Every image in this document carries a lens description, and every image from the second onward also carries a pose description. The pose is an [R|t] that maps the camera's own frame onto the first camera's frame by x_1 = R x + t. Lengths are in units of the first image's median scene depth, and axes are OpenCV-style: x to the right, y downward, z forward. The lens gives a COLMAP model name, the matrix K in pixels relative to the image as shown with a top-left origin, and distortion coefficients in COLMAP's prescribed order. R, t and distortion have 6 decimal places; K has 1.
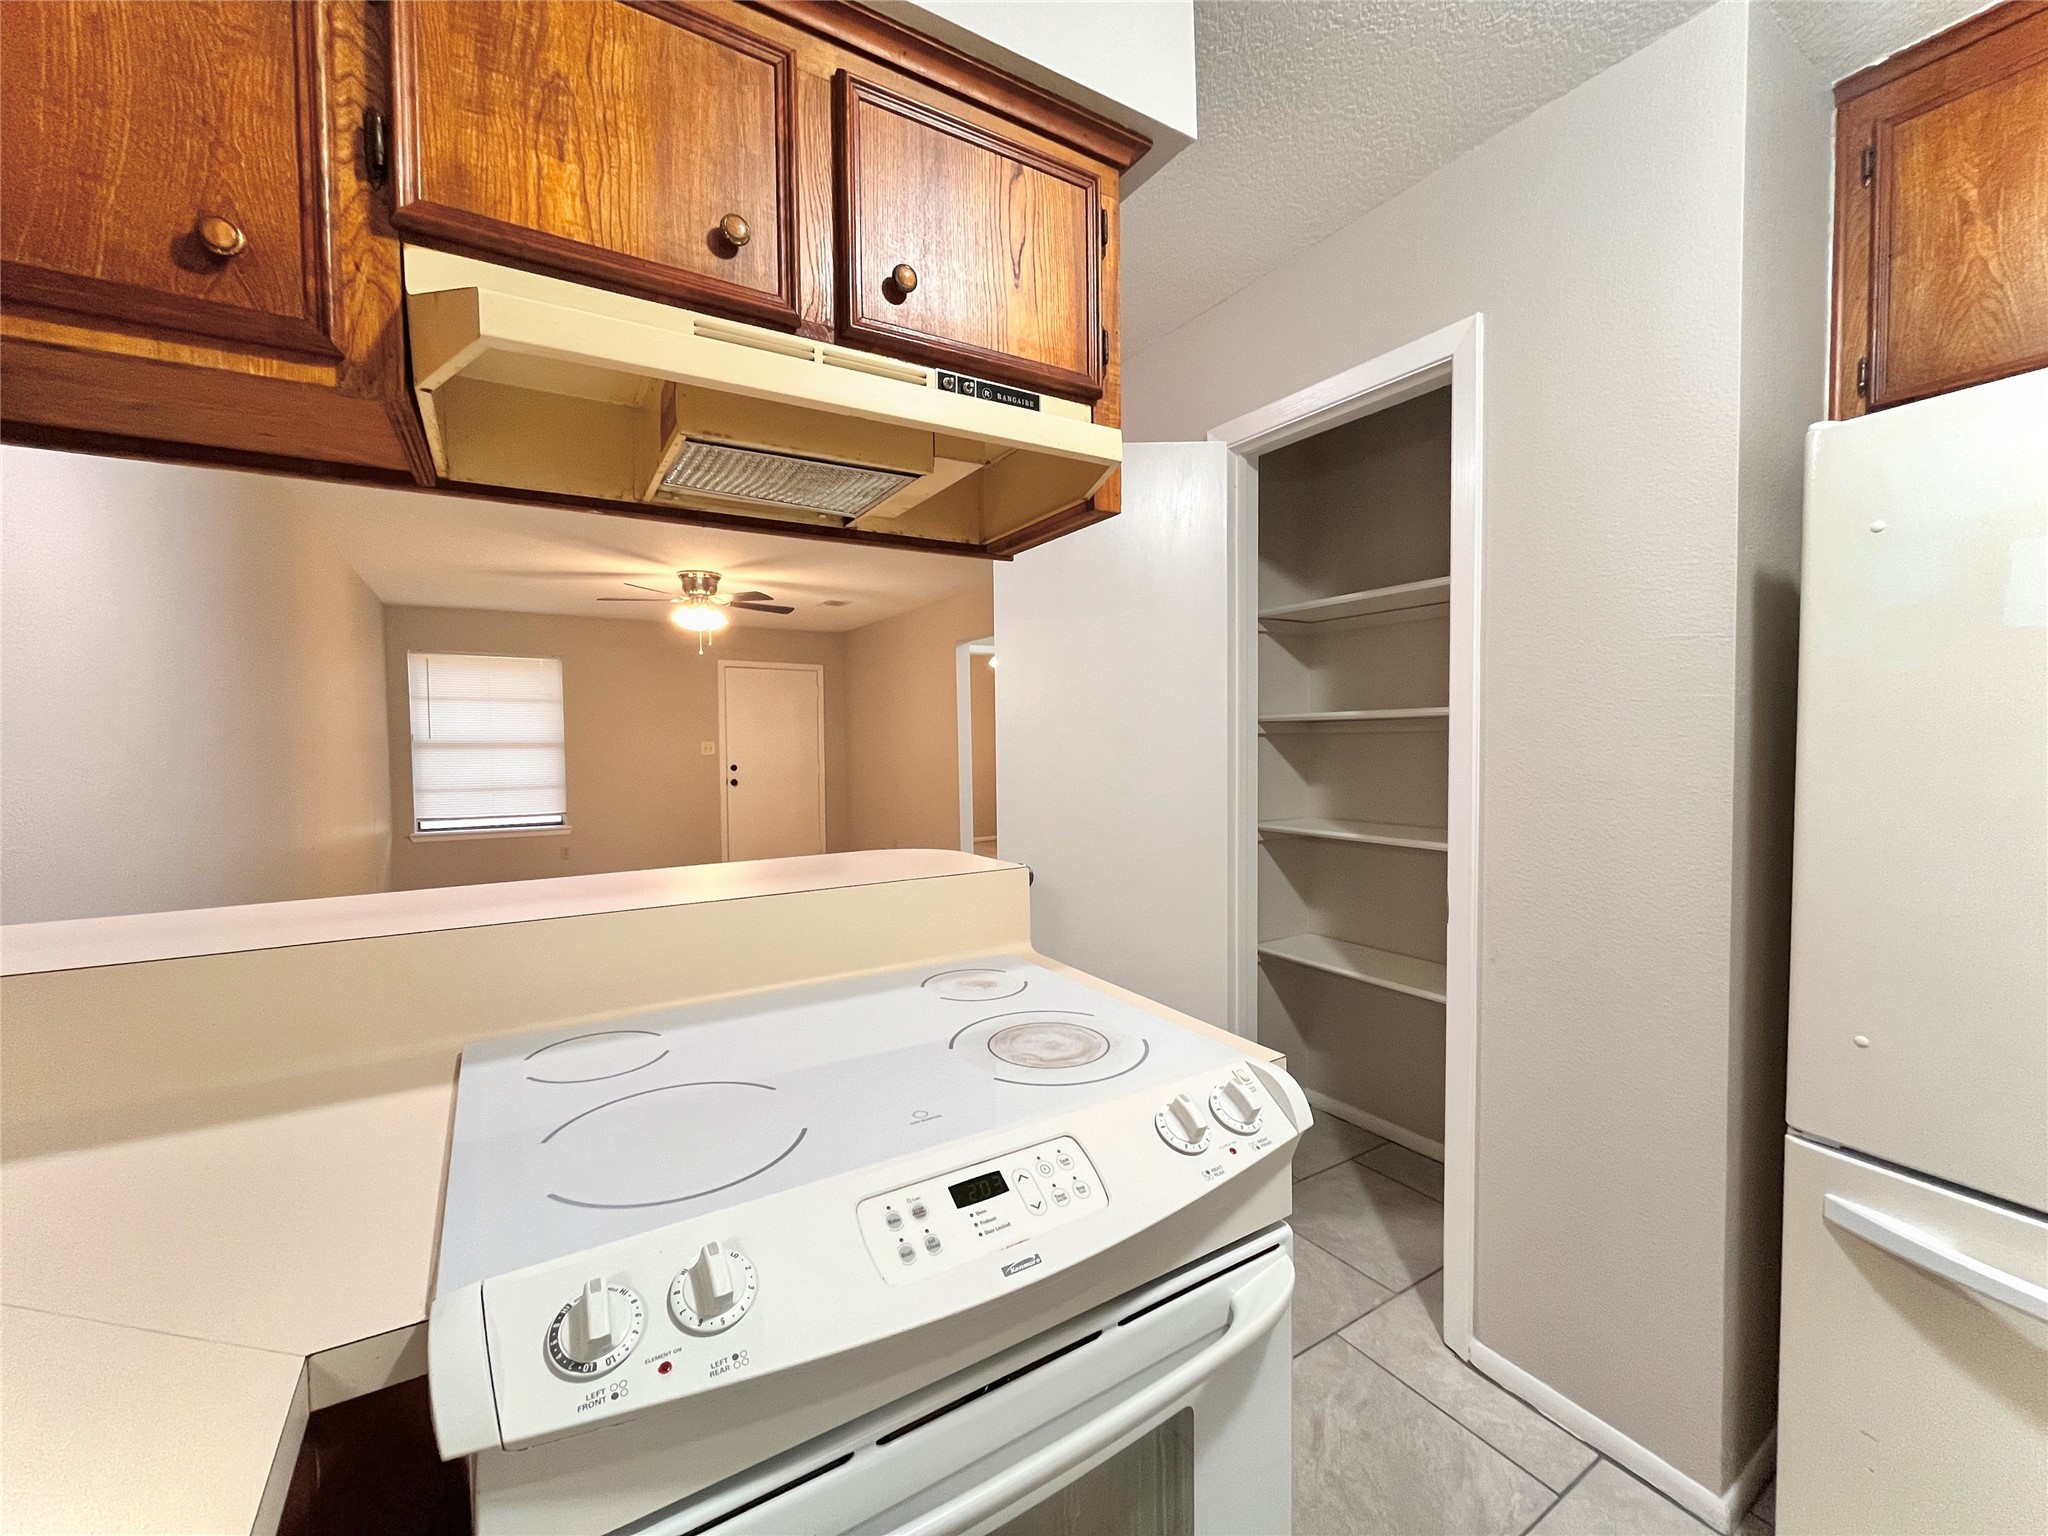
lens RADIAL K [[825.5, 0, 1009.4], [0, 825.5, 769.7], [0, 0, 1]] dist [0.000743, -0.000142]
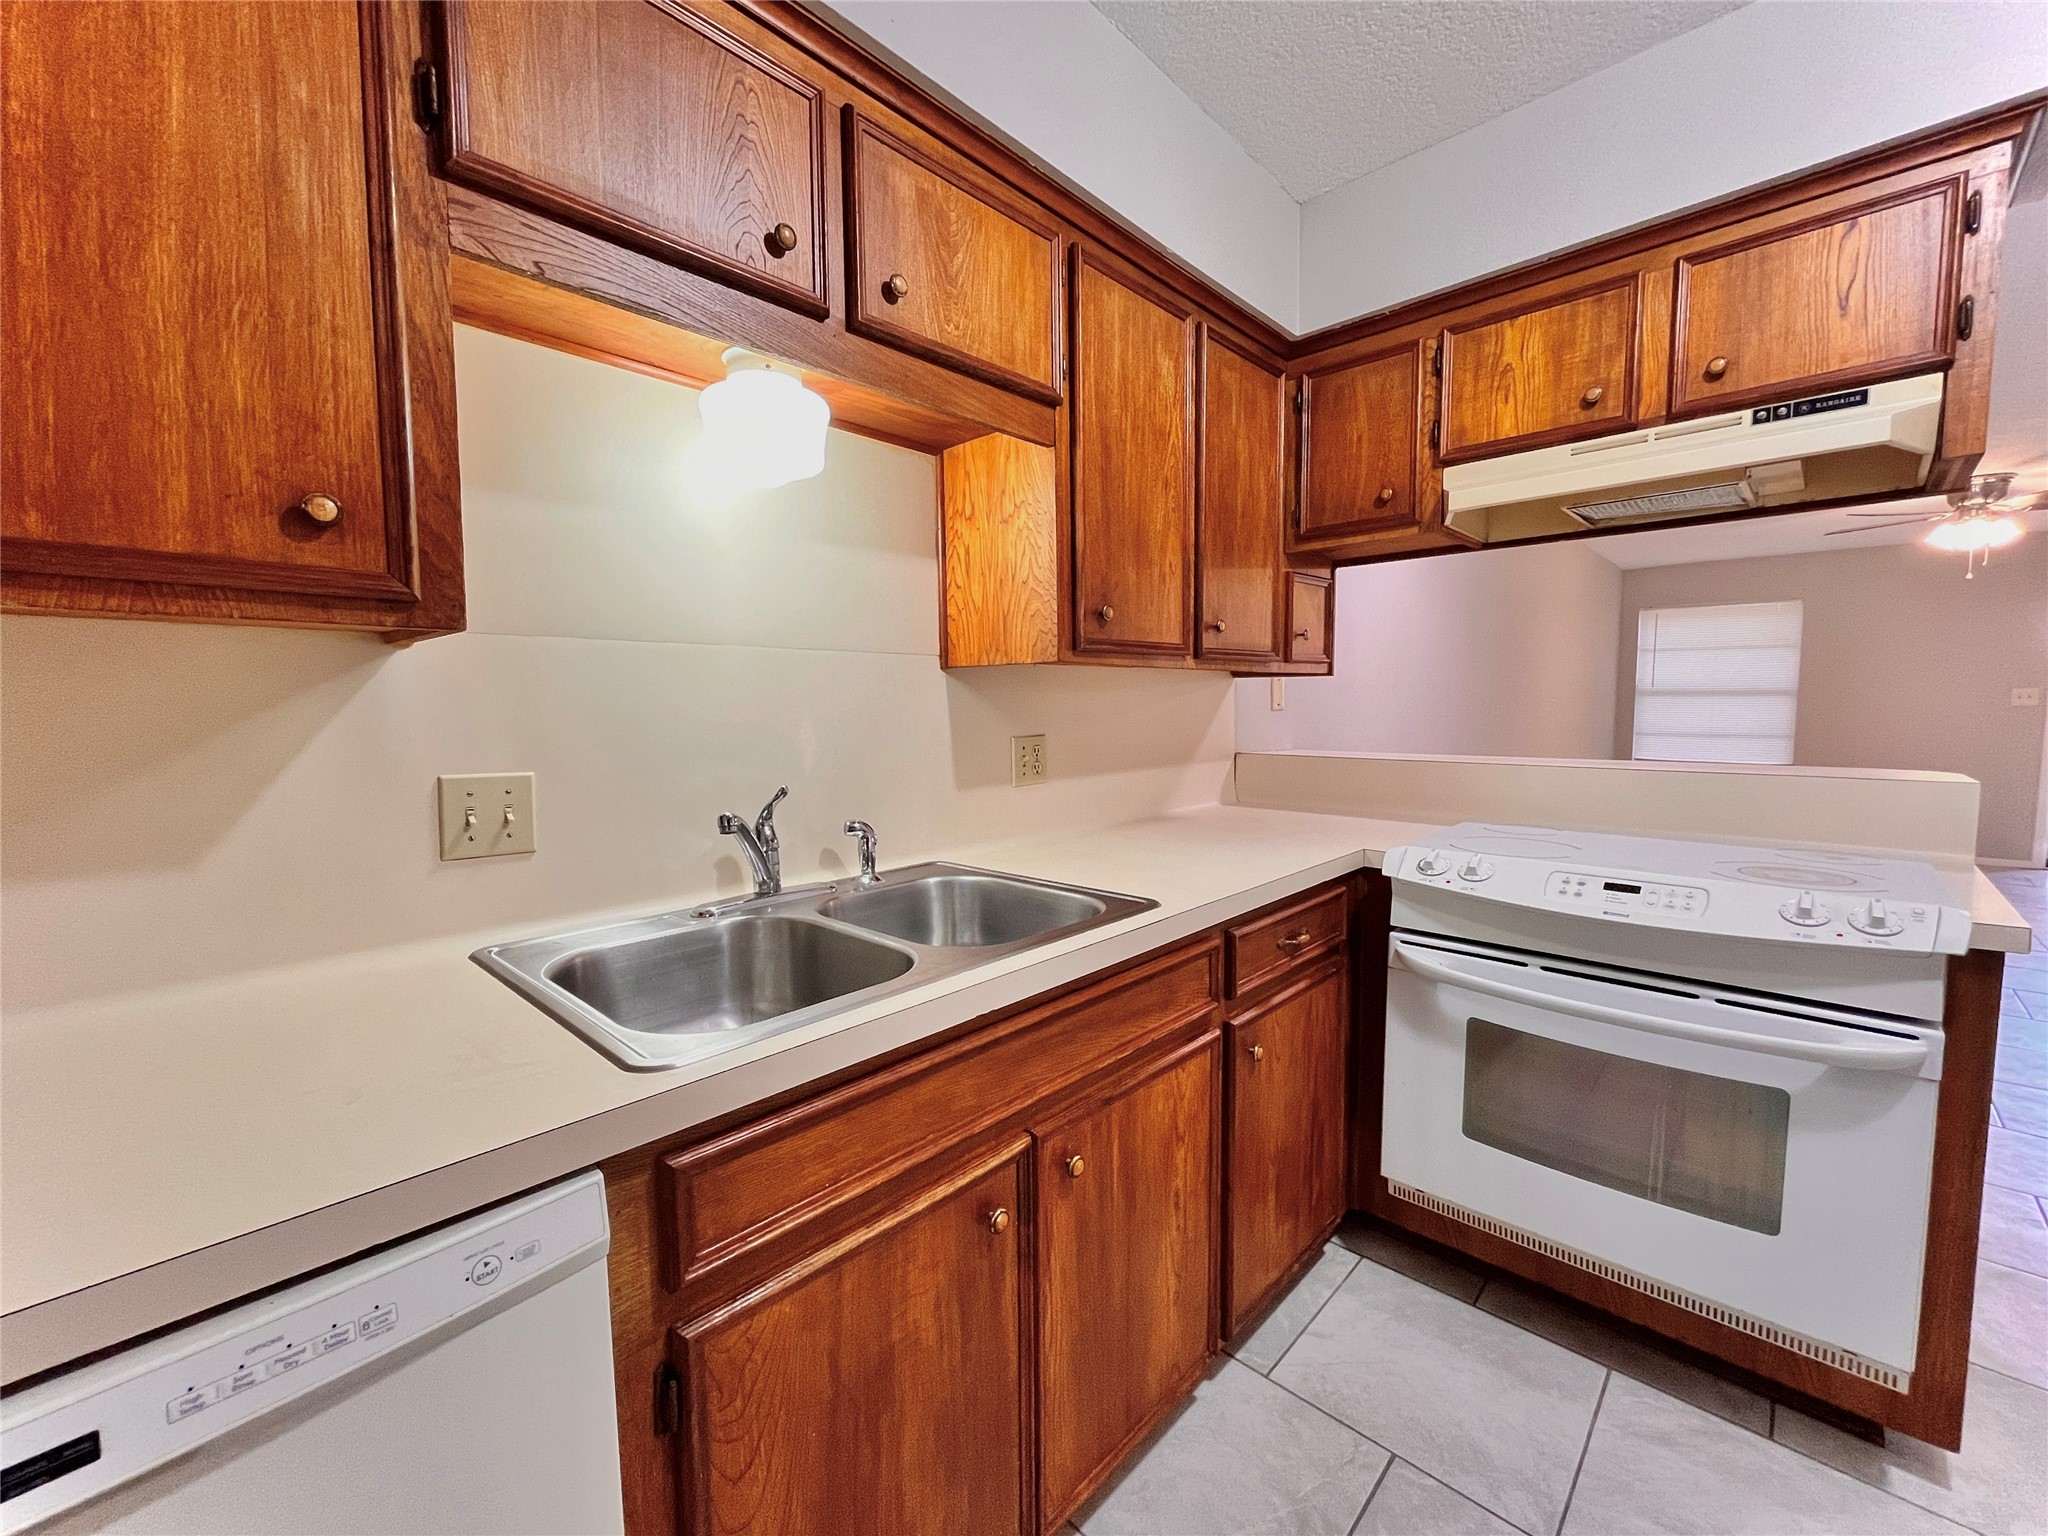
lens RADIAL K [[833.1, 0, 1017.8], [0, 833.1, 769.6], [0, 0, 1]] dist [-0.002281, -0.000881]
pose [[0.250705, 0.084265, -0.964389, 1.109468], [-0.033050, 0.996369, 0.078468, 0.089397], [0.967499, 0.012200, 0.252579, -0.667252]]
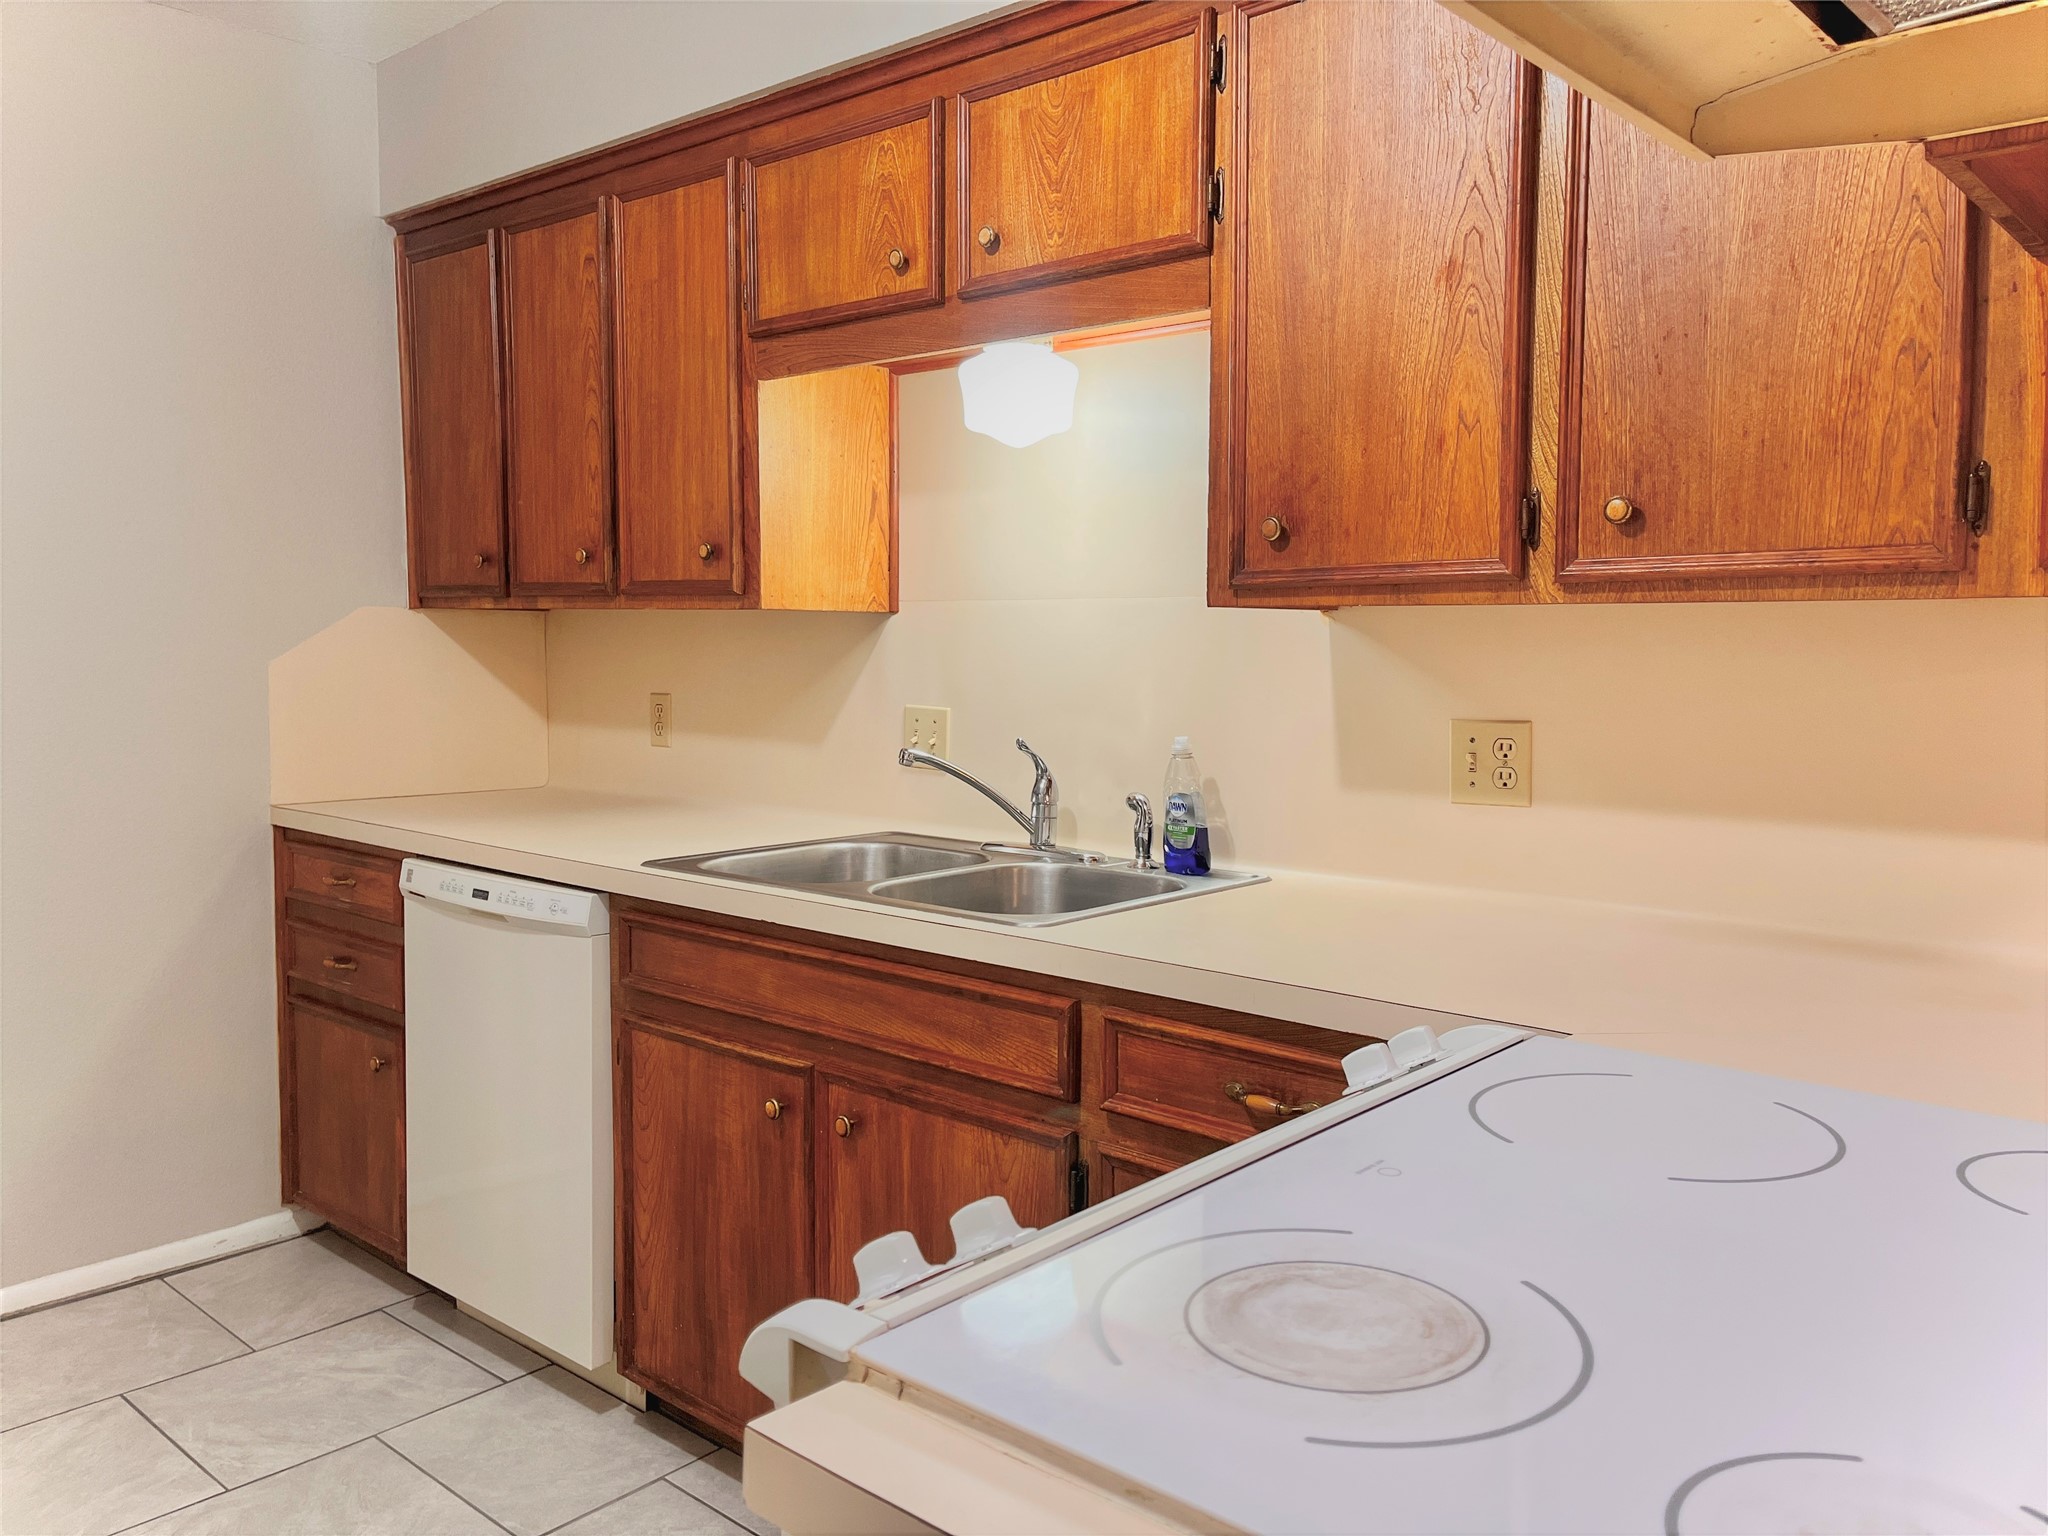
lens RADIAL K [[1552.2, 0, 1022.1], [0, 1552.2, 761.9], [0, 0, 1]] dist [0.074268, -0.117021]
pose [[-0.959273, 0.027263, -0.281161, 0.427248], [-0.007090, 0.992695, 0.120446, -0.036326], [0.282391, 0.117534, -0.952072, 1.749840]]
